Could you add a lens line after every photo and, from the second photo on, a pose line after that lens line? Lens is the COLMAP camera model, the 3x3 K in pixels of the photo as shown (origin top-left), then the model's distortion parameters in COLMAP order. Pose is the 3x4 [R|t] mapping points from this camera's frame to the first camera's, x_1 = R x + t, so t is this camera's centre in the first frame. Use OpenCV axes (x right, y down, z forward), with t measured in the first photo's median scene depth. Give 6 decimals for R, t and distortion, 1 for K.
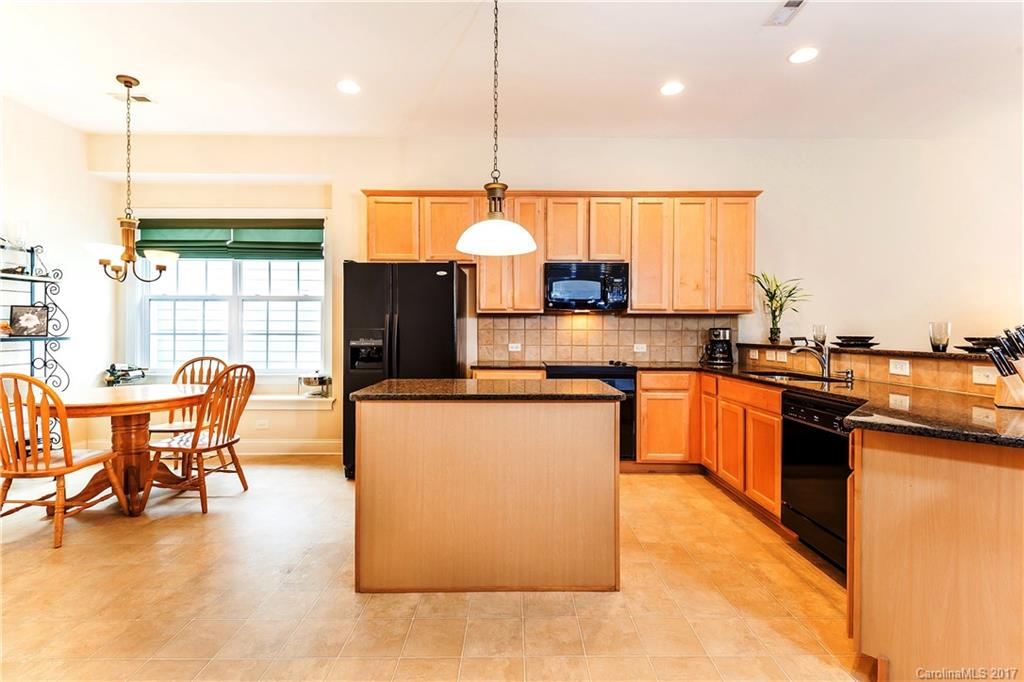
lens RADIAL K [[463.3, 0, 511.5], [0, 463.3, 333.3], [0, 0, 1]] dist [0.002985, -0.000293]
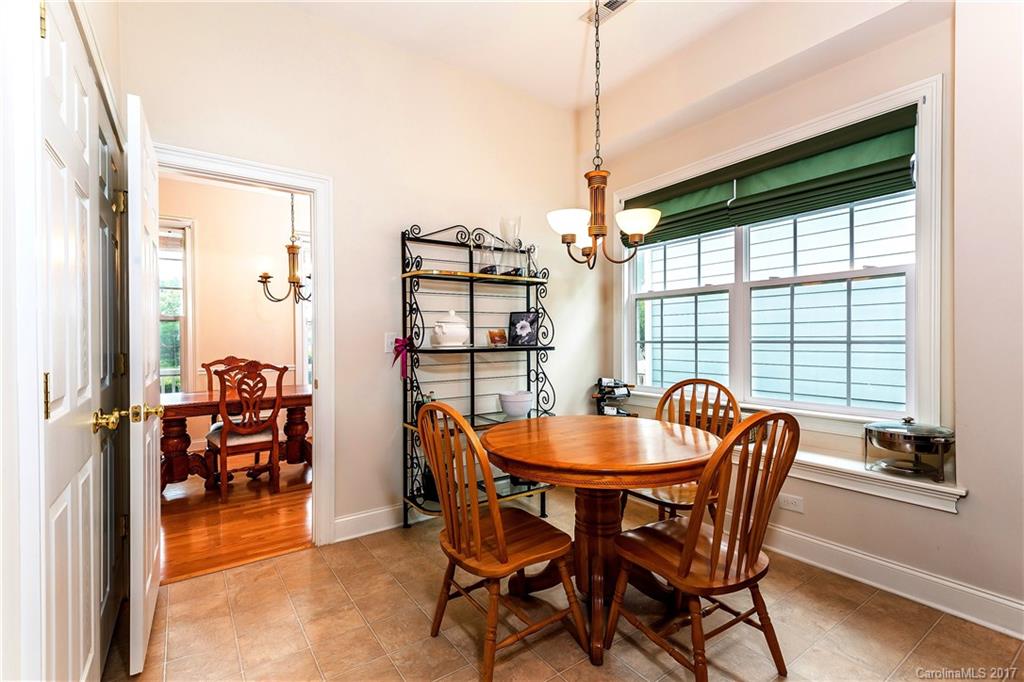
lens RADIAL K [[480.5, 0, 516.2], [0, 480.5, 341.9], [0, 0, 1]] dist [0.024175, -0.000290]
pose [[0.589344, -0.002816, -0.807877, -0.288542], [0.007733, 0.999968, 0.002156, -0.002952], [0.807845, -0.007518, 0.589347, 0.429857]]
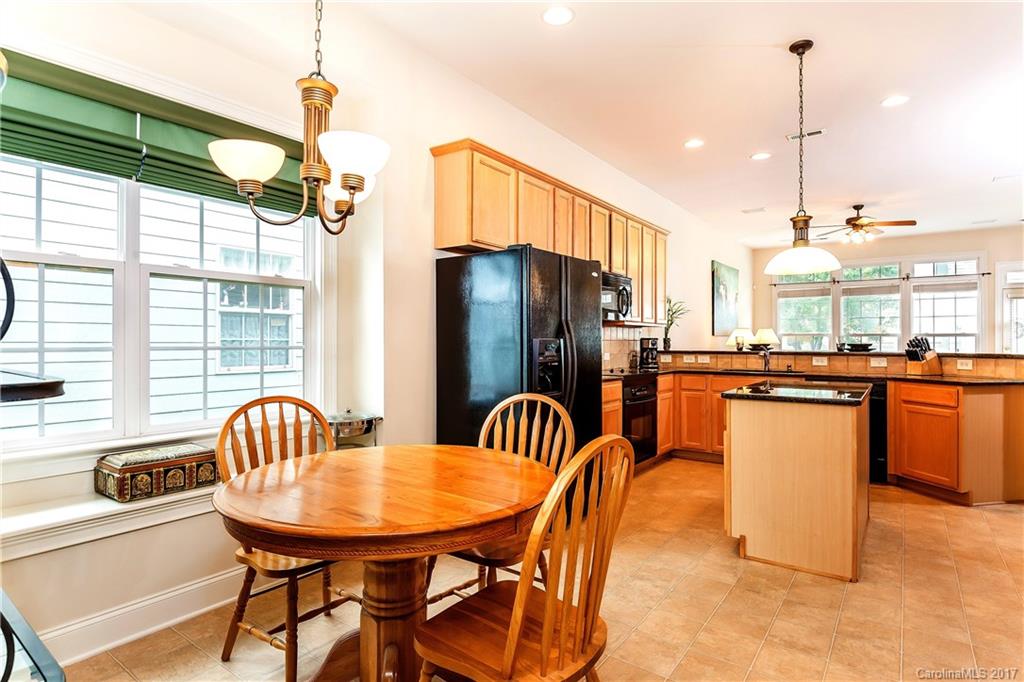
lens RADIAL K [[545.3, 0, 512.0], [0, 545.3, 341.0], [0, 0, 1]] dist [-0.002791, -0.000828]
pose [[0.590636, -0.003301, 0.806932, -0.988510], [0.004923, 0.999988, 0.000487, -0.005883], [-0.806923, 0.003684, 0.590645, 0.479802]]
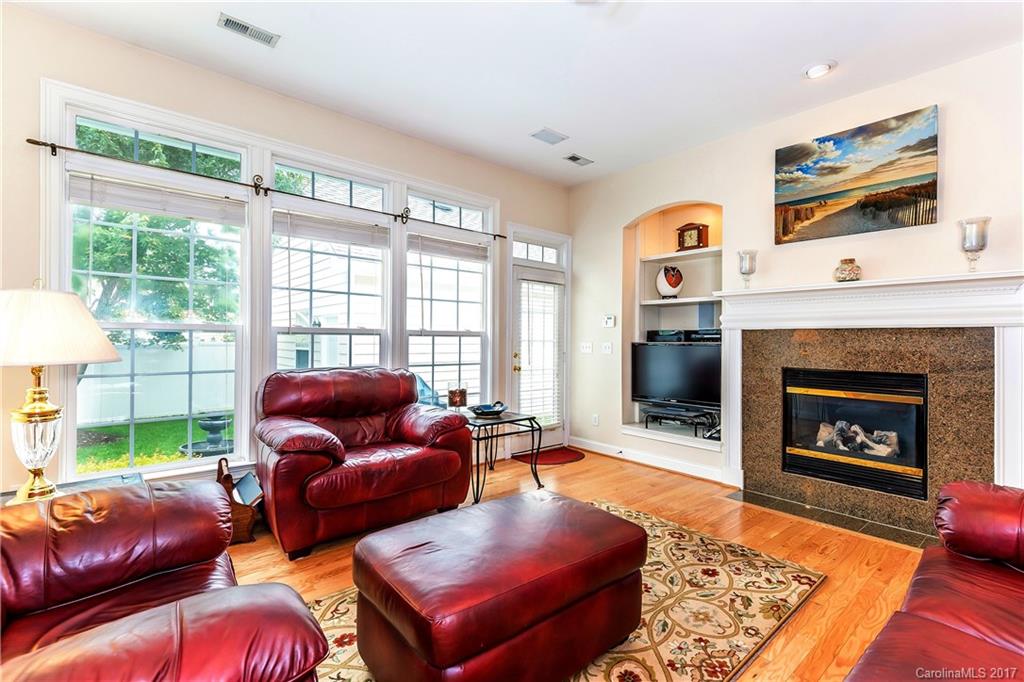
lens RADIAL K [[480.5, 0, 516.2], [0, 480.5, 341.9], [0, 0, 1]] dist [0.024175, -0.000290]
pose [[-0.662308, -0.007675, 0.749193, 1.041724], [-0.006911, 0.999968, 0.004135, -0.007110], [-0.749200, -0.002439, -0.662339, 1.009707]]
